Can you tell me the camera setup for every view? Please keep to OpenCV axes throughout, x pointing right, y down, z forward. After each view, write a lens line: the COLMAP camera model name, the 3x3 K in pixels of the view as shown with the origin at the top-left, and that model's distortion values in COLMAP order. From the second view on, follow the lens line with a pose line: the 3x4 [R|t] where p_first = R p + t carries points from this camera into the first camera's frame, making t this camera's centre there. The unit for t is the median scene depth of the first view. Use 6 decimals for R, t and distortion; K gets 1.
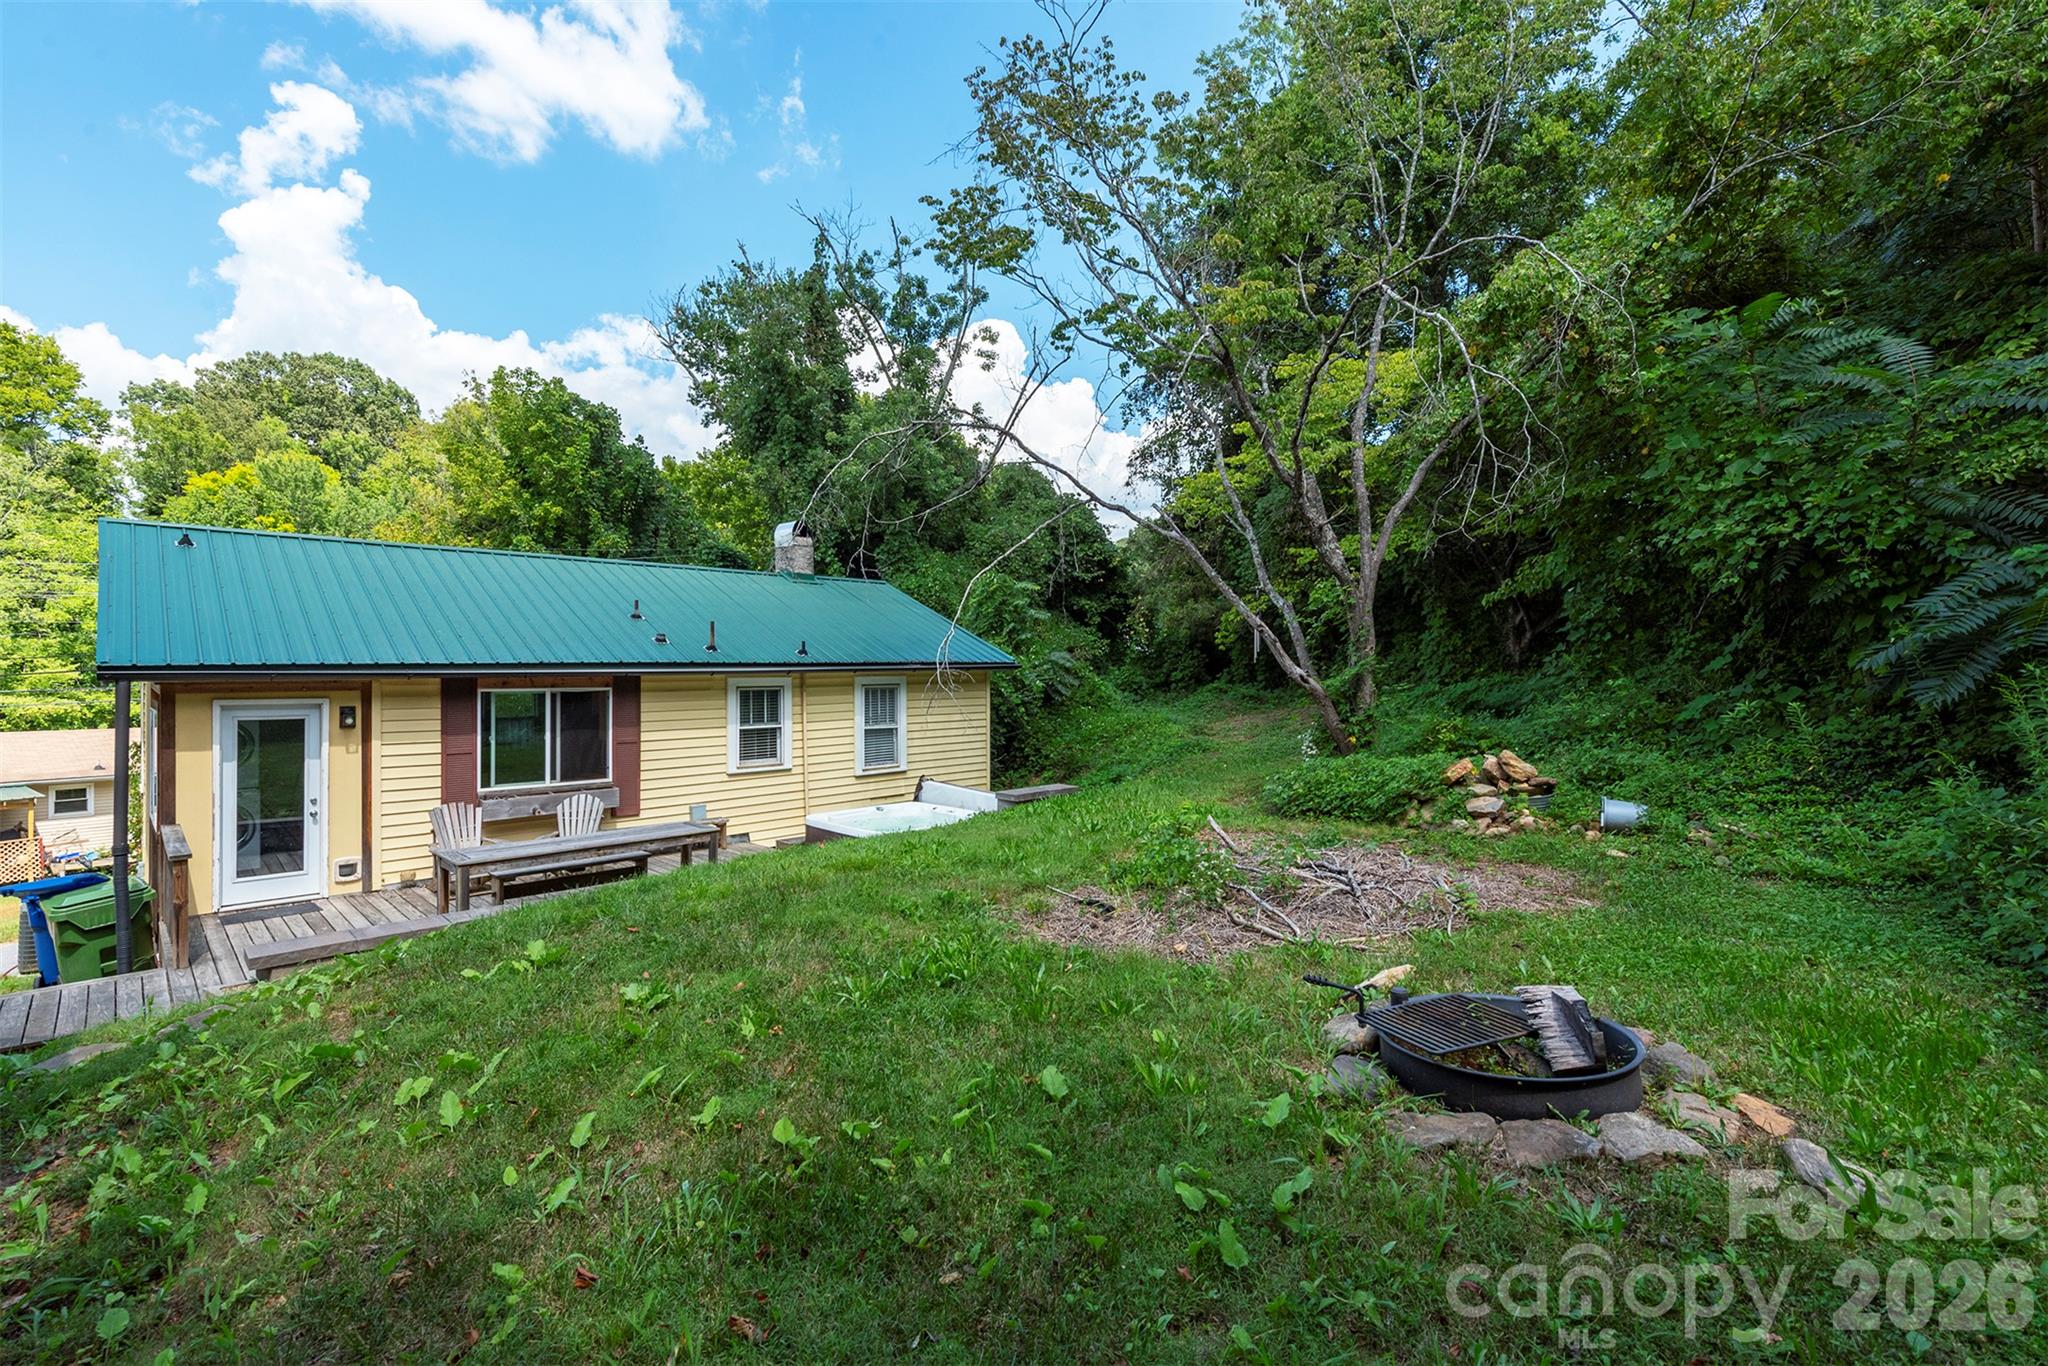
lens RADIAL K [[939.8, 0, 1021.4], [0, 939.8, 679.7], [0, 0, 1]] dist [-0.001895, -0.000059]
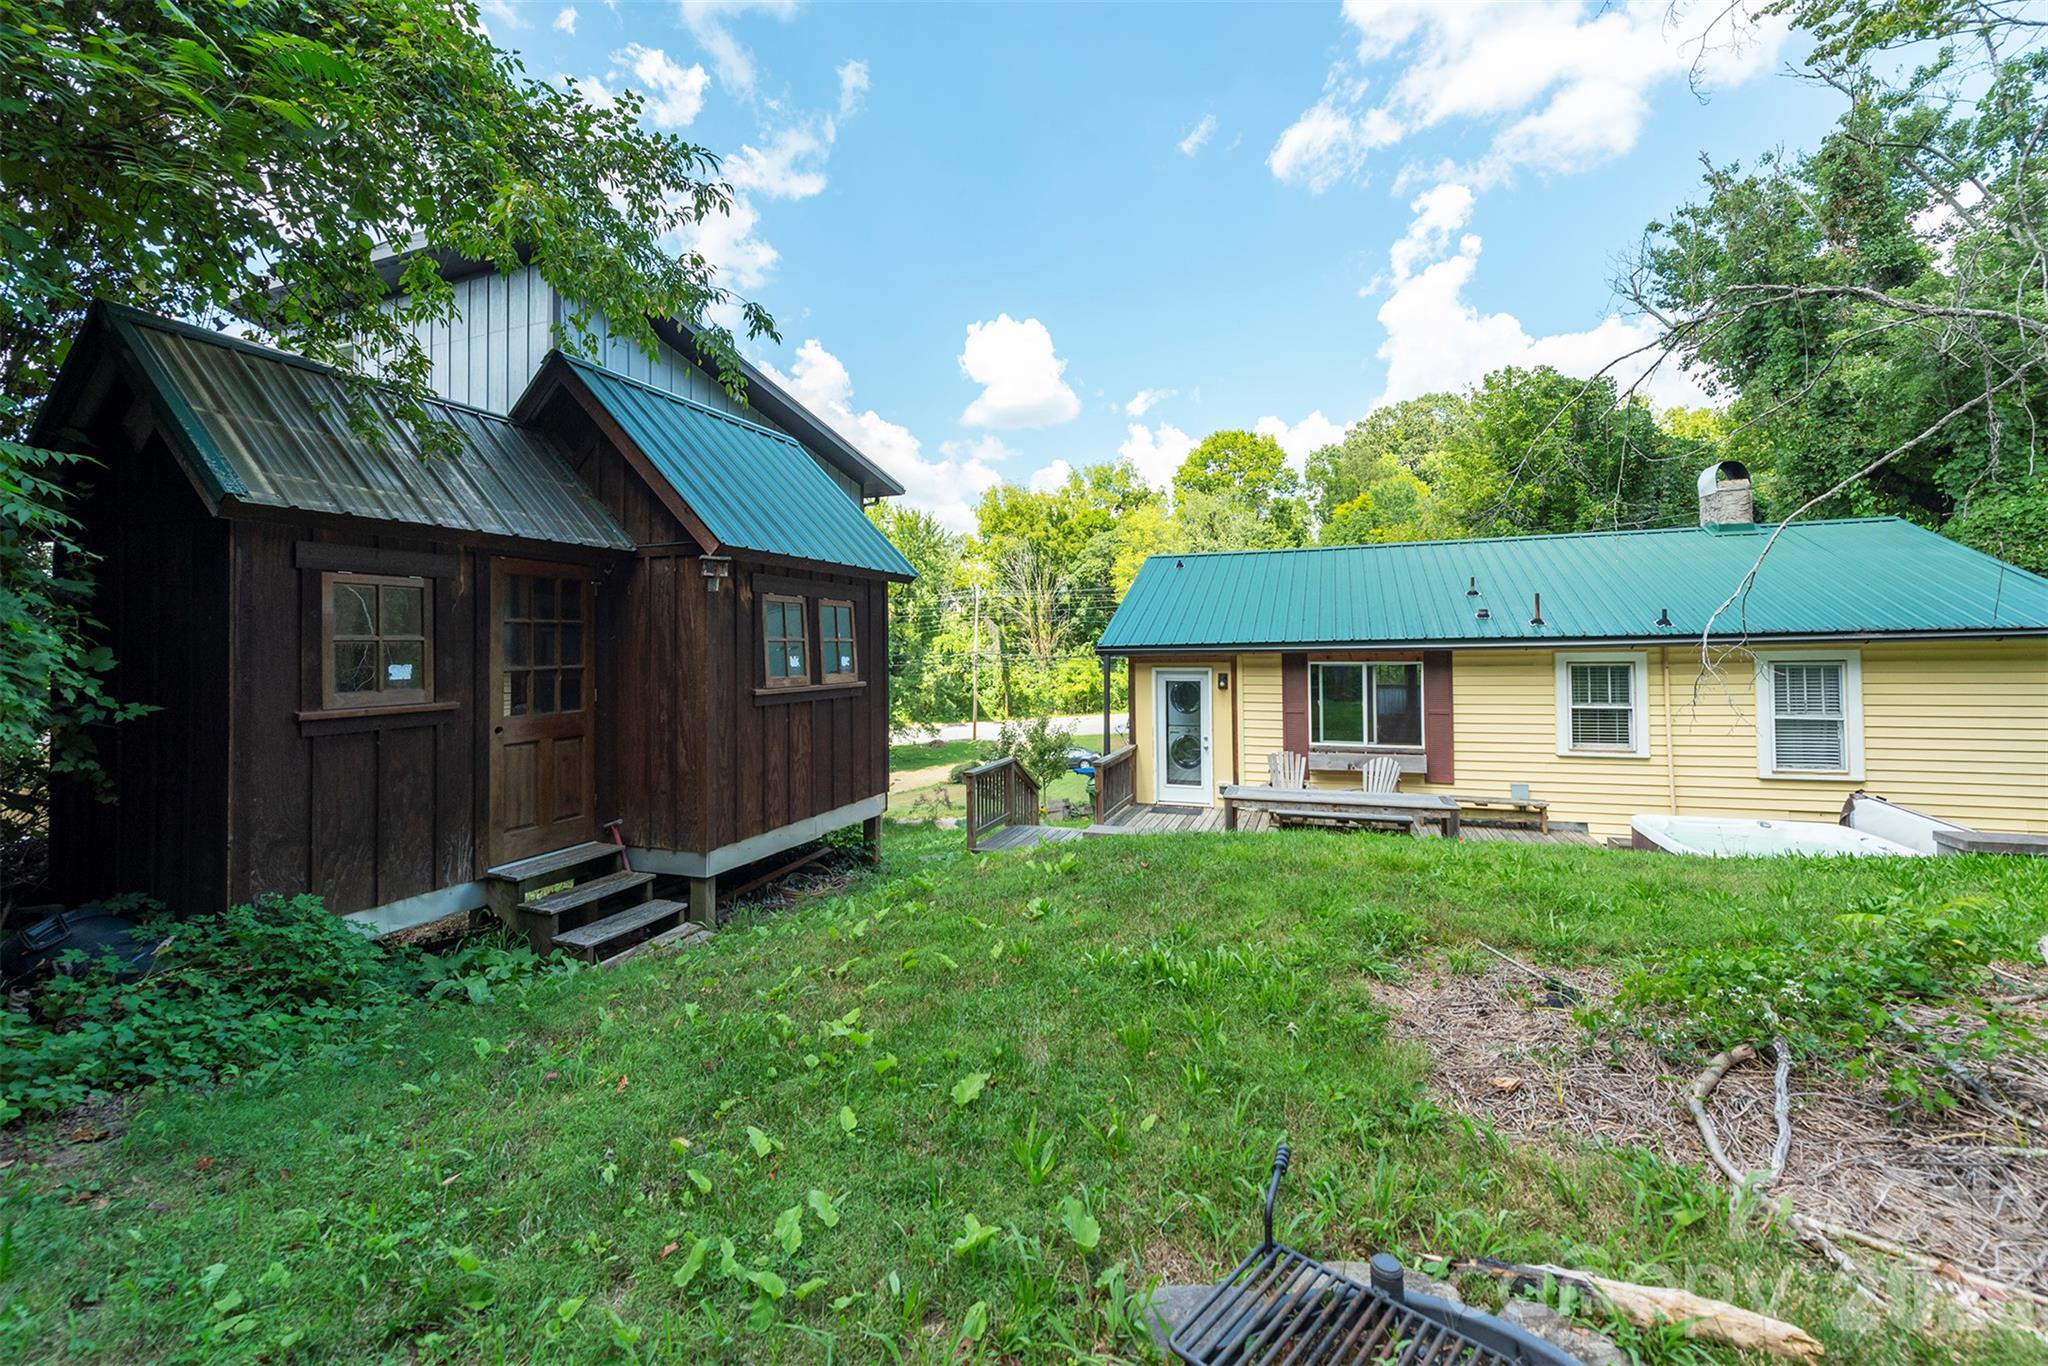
lens RADIAL K [[806.3, 0, 992.7], [0, 806.3, 638.7], [0, 0, 1]] dist [-0.001451, -0.000915]
pose [[0.401203, -0.013761, -0.915886, 0.198447], [0.002727, 0.999901, -0.013829, -0.006001], [0.915985, 0.003051, 0.401201, 0.164037]]
